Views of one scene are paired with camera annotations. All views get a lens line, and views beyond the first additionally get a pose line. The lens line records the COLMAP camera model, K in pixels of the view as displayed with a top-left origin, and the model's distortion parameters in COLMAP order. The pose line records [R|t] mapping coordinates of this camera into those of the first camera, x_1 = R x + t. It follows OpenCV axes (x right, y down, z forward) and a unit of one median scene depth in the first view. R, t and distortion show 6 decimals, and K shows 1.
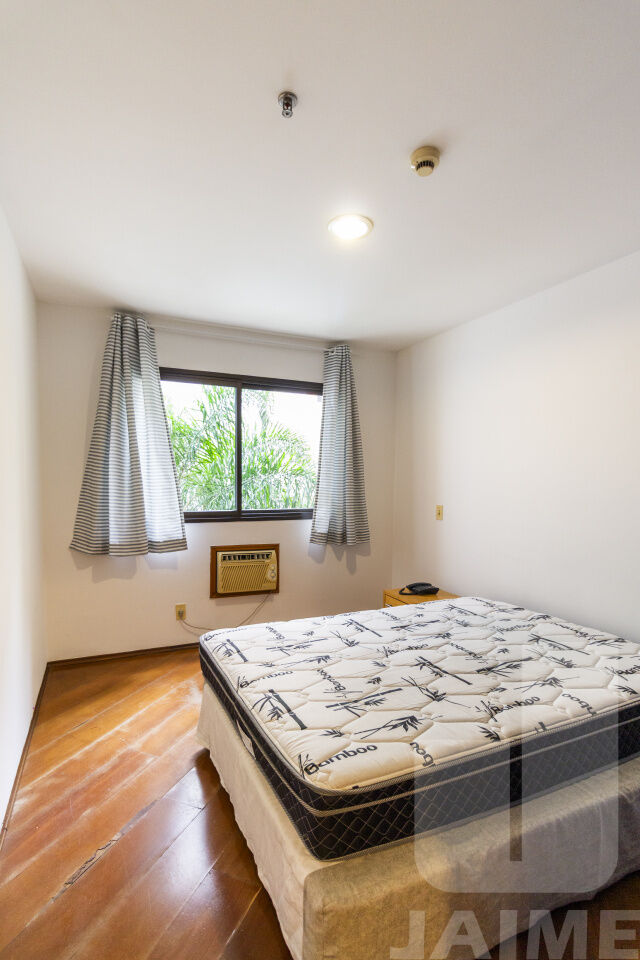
lens RADIAL K [[455.4, 0, 315.6], [0, 455.4, 492.1], [0, 0, 1]] dist [0.000810, 0.000803]
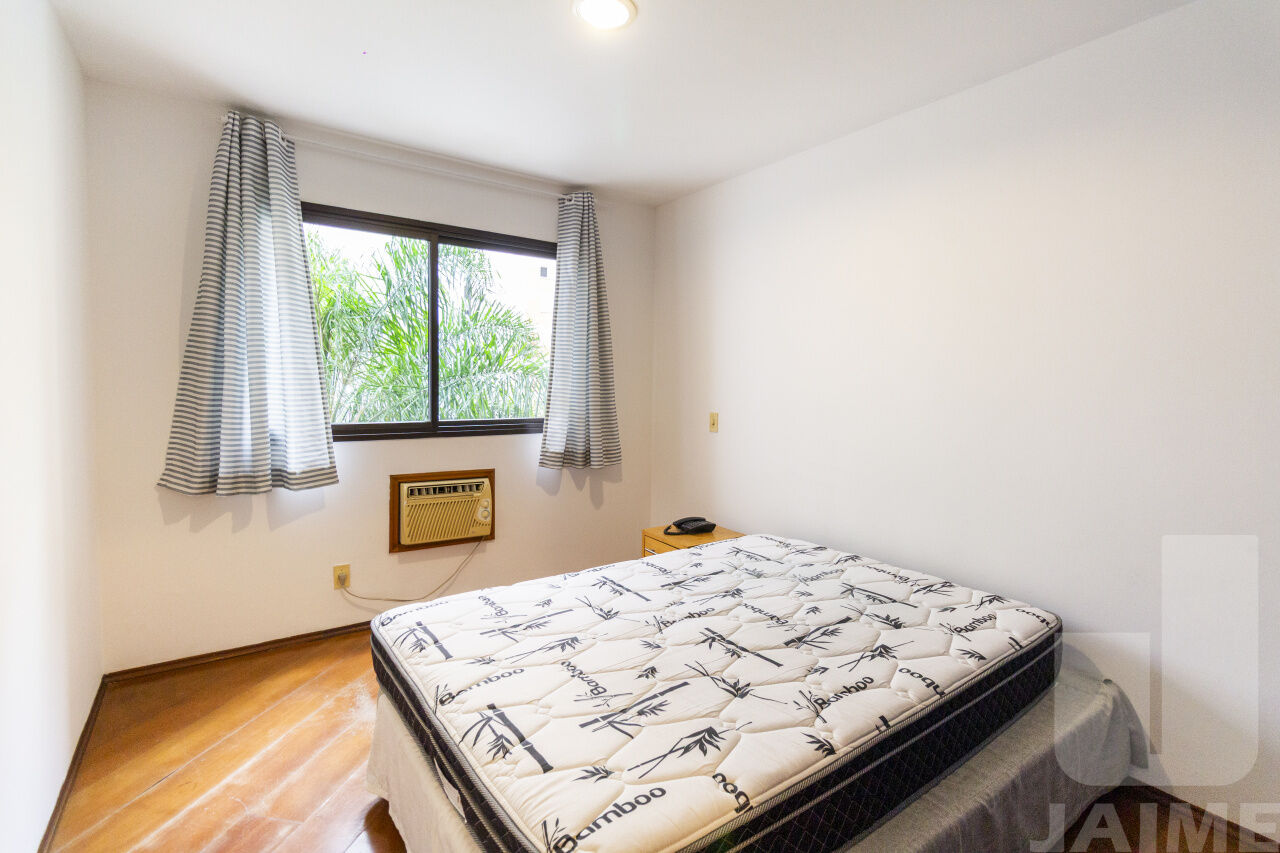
lens RADIAL K [[584.5, 0, 643.8], [0, 584.5, 399.1], [0, 0, 1]] dist [0.000542, 0.000756]
pose [[0.983468, -0.000392, 0.181081, -0.028884], [-0.000458, 0.999989, 0.004652, 0.003768], [-0.181081, -0.004658, 0.983457, 0.131465]]
